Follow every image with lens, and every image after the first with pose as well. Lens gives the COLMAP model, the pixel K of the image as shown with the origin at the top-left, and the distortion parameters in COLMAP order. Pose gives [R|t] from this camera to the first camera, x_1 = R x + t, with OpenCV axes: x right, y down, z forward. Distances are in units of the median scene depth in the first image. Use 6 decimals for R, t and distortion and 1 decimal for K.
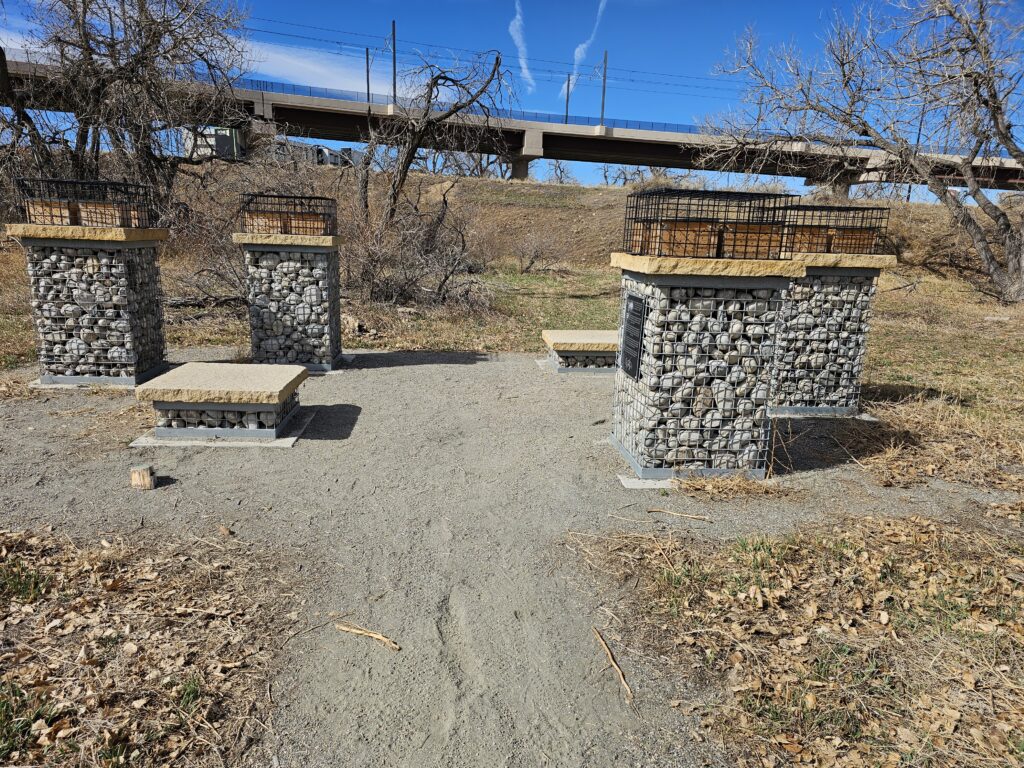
lens RADIAL K [[700.5, 0, 511.1], [0, 700.5, 390.7], [0, 0, 1]] dist [0.062922, -0.047588]
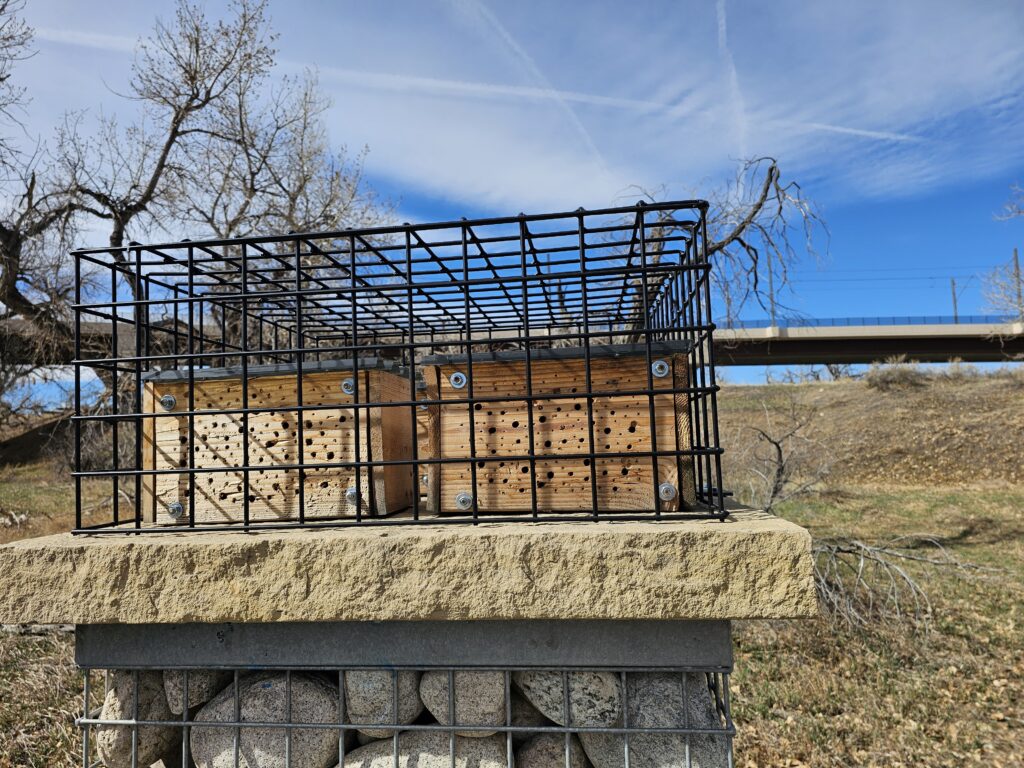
lens RADIAL K [[700.5, 0, 511.1], [0, 700.5, 390.7], [0, 0, 1]] dist [0.062922, -0.047588]
pose [[0.975986, -0.082261, -0.201701, -0.270917], [0.017644, 0.952764, -0.303197, -0.204536], [0.217115, 0.292358, 0.931337, 0.878014]]
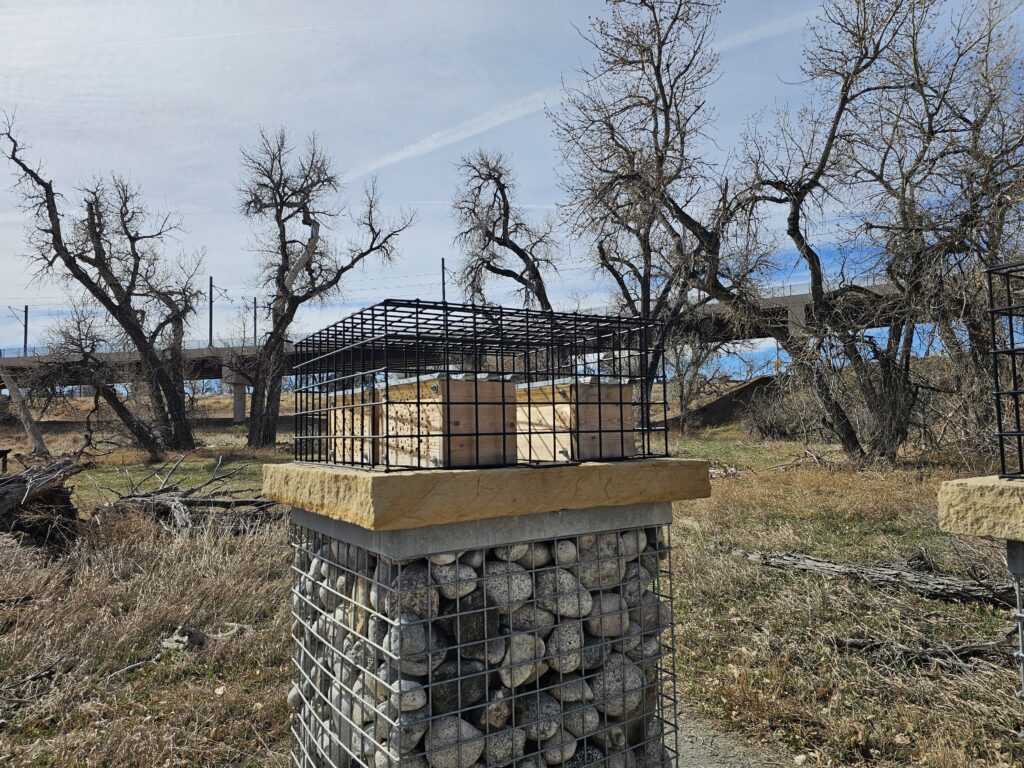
lens RADIAL K [[700.5, 0, 511.1], [0, 700.5, 390.7], [0, 0, 1]] dist [0.062922, -0.047588]
pose [[0.464207, -0.096078, -0.880500, -0.271917], [-0.157794, 0.969226, -0.188950, -0.201122], [0.871557, 0.226650, 0.434761, 0.861493]]
